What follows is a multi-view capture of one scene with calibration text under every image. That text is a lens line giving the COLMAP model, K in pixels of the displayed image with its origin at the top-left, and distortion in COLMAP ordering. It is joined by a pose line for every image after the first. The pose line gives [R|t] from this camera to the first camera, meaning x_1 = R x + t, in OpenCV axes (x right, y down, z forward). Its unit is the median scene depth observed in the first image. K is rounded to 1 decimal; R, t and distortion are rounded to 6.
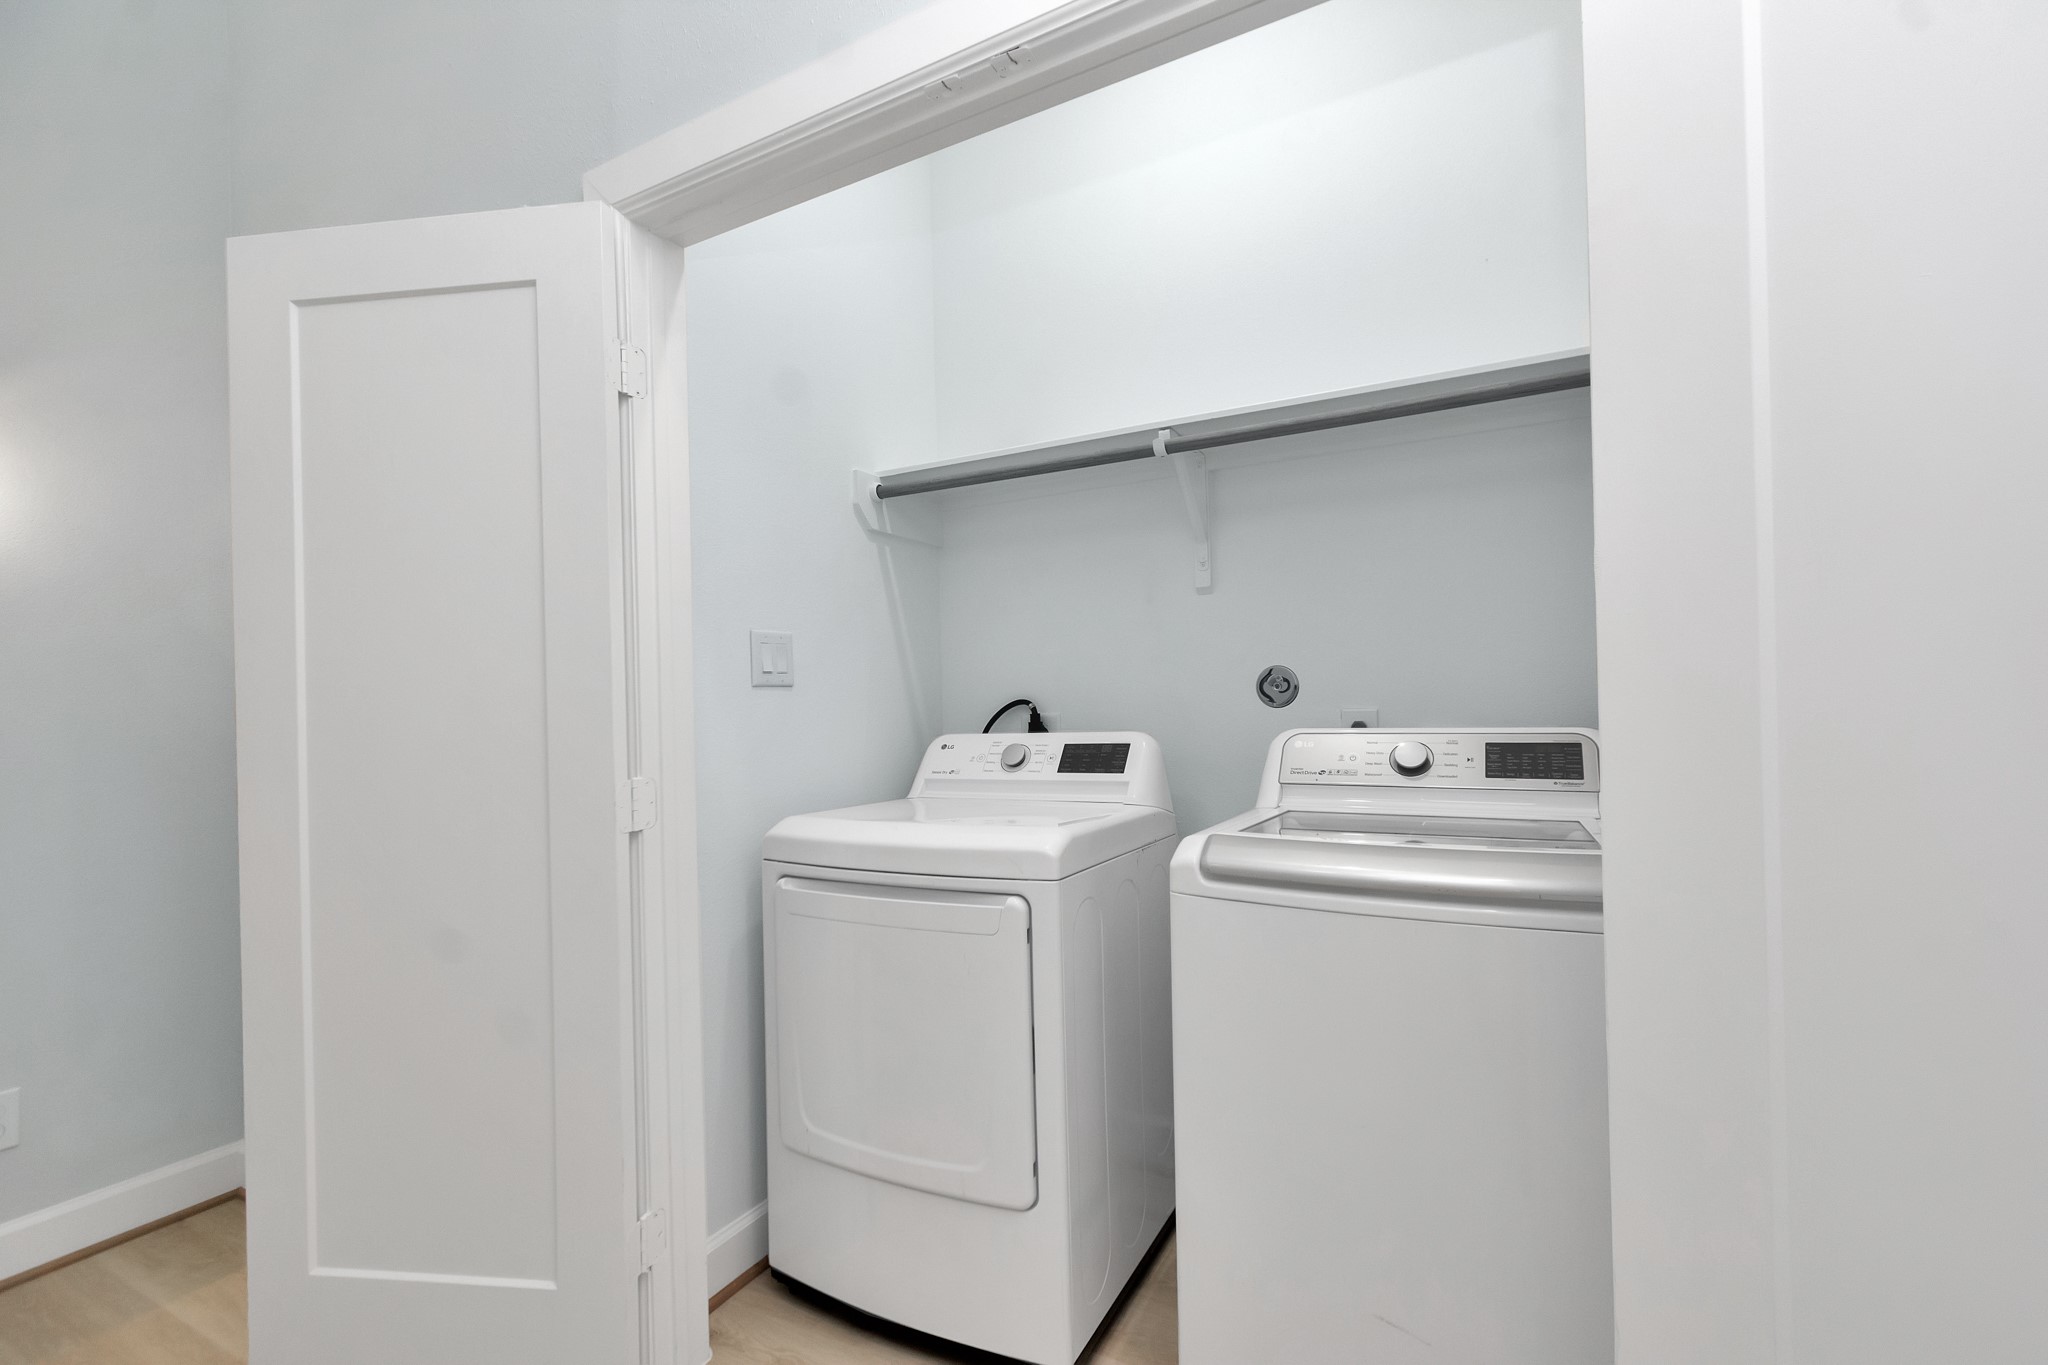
lens RADIAL K [[888.3, 0, 1035.6], [0, 888.3, 702.5], [0, 0, 1]] dist [-0.000718, -0.000389]
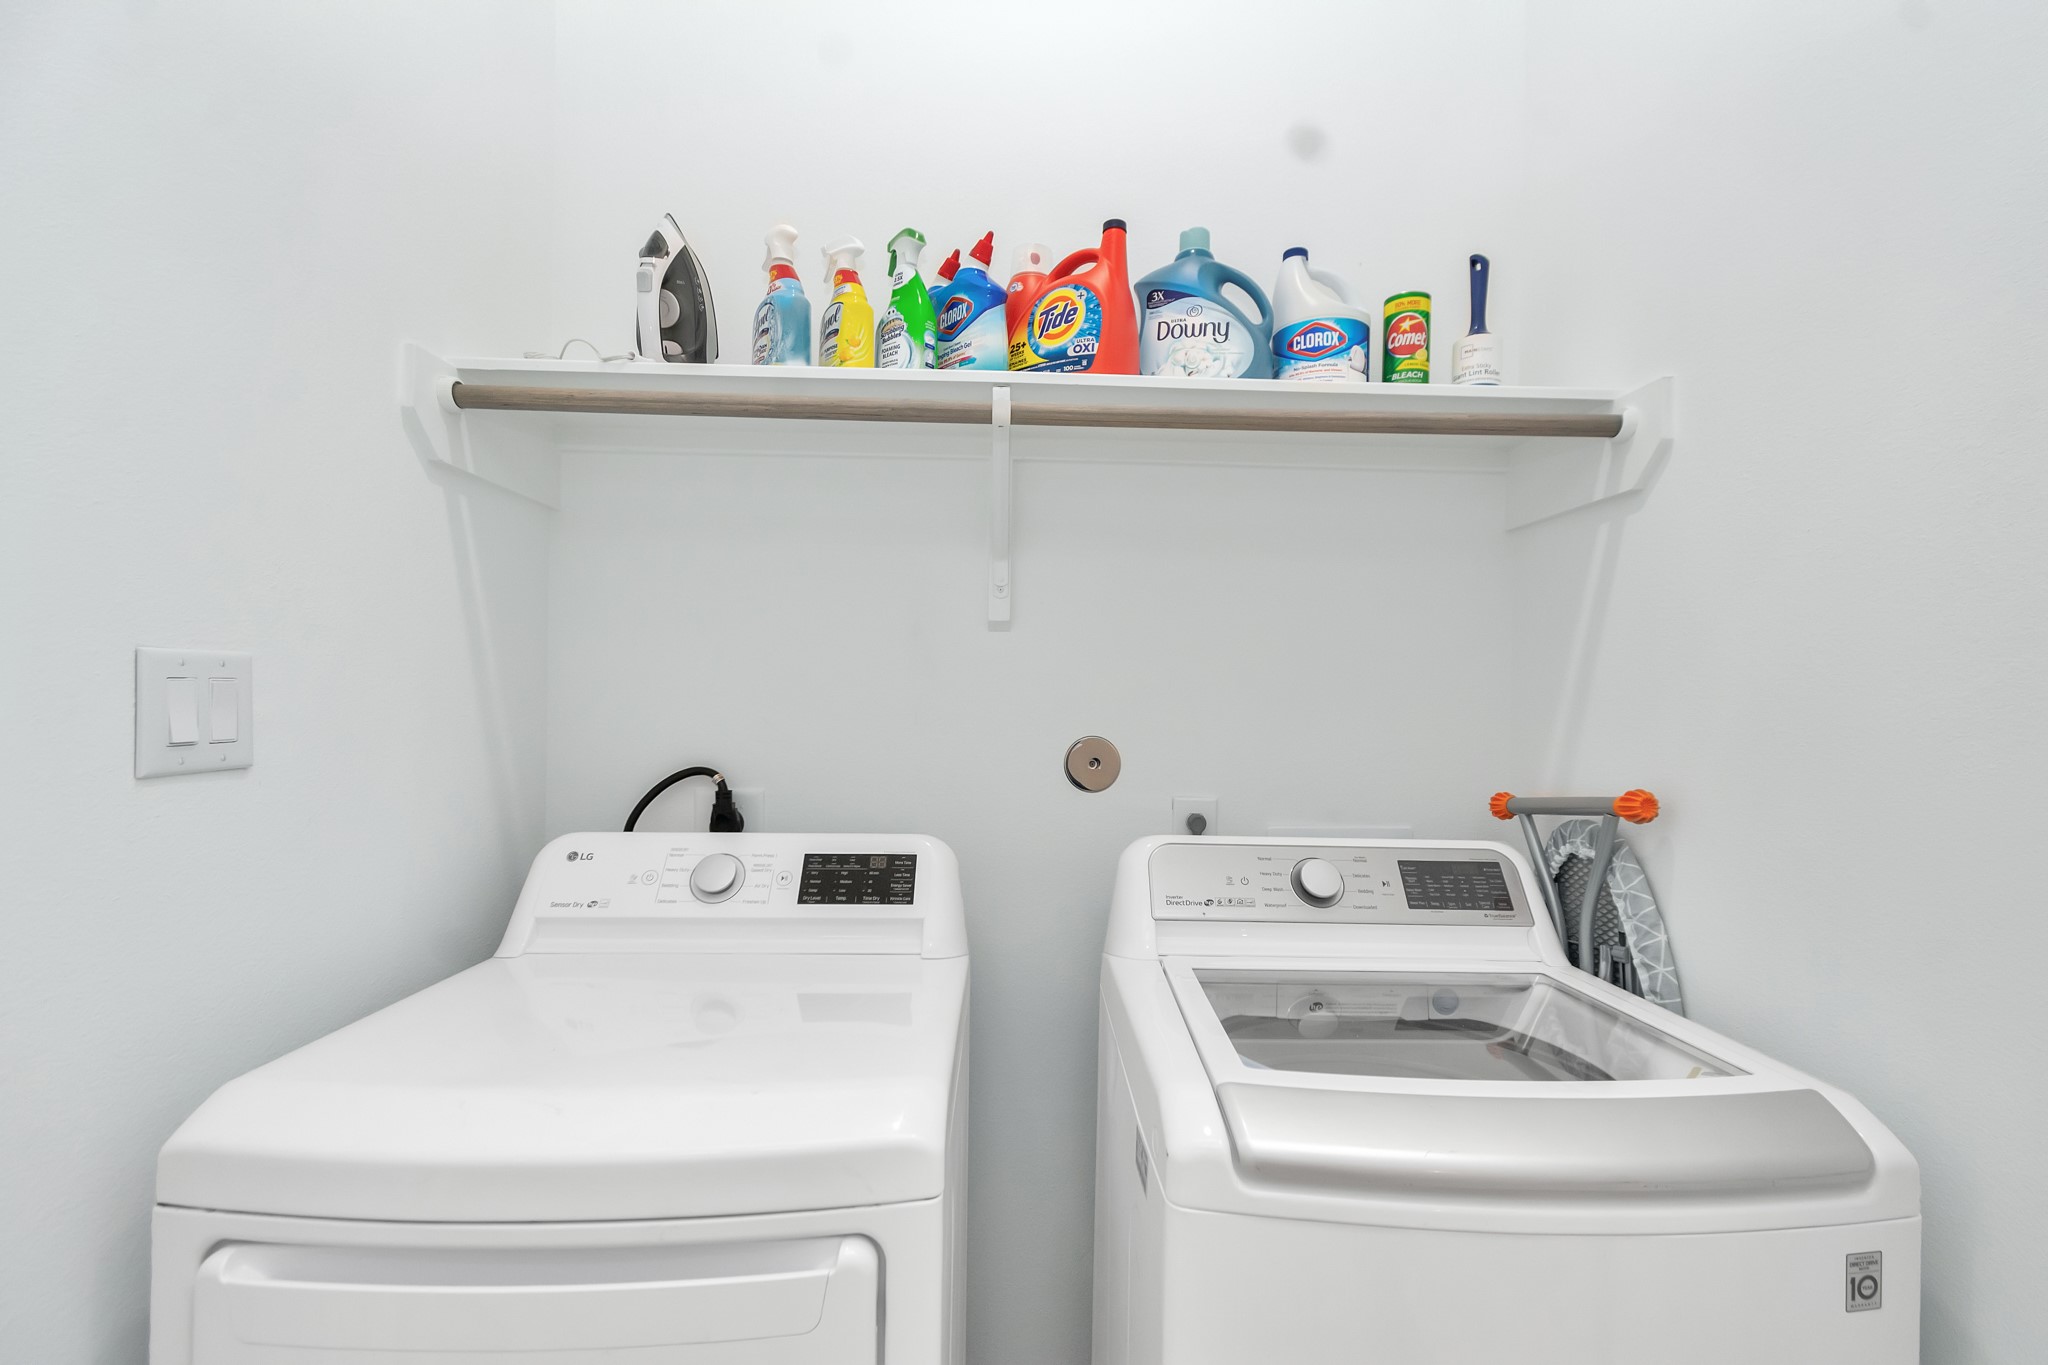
lens RADIAL K [[888.3, 0, 1035.6], [0, 888.3, 702.5], [0, 0, 1]] dist [-0.000718, -0.000389]
pose [[0.869805, 0.036697, 0.492029, -0.142492], [-0.039100, 0.999221, -0.005403, -0.065317], [-0.491844, -0.014539, 0.870562, 0.384118]]
